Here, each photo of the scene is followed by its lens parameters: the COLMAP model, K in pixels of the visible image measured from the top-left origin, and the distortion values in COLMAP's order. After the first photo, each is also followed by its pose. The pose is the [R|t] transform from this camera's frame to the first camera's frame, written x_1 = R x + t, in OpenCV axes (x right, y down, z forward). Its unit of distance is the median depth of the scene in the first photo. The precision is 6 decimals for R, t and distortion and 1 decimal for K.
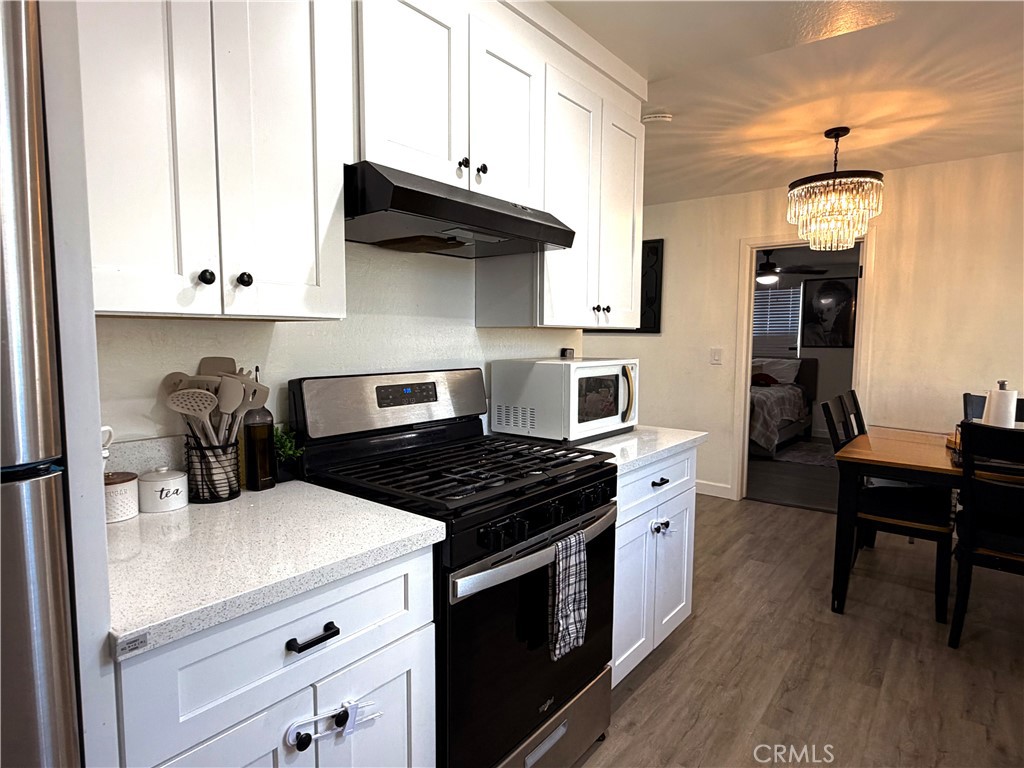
lens RADIAL K [[577.4, 0, 512.3], [0, 577.4, 385.6], [0, 0, 1]] dist [-0.001005, -0.000915]
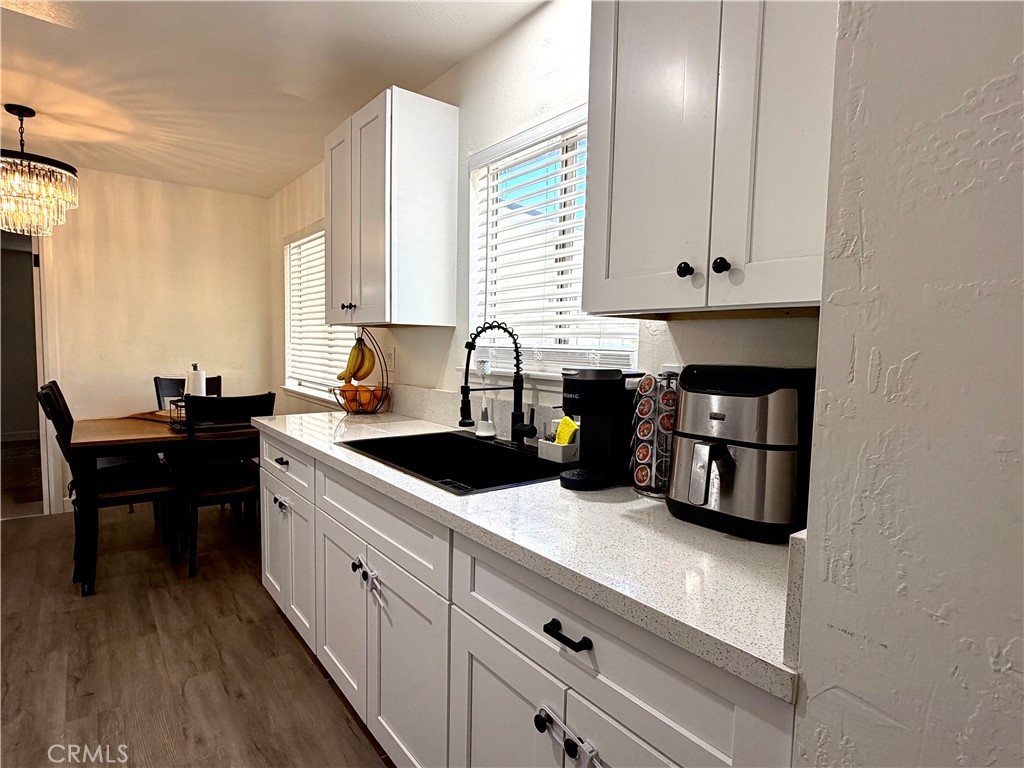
lens RADIAL K [[539.7, 0, 511.9], [0, 539.7, 385.1], [0, 0, 1]] dist [-0.005459, -0.001804]
pose [[0.226727, -0.072129, 0.971284, -0.162462], [0.062939, 0.996255, 0.059291, 0.013165], [-0.971923, 0.047689, 0.230417, 0.032691]]
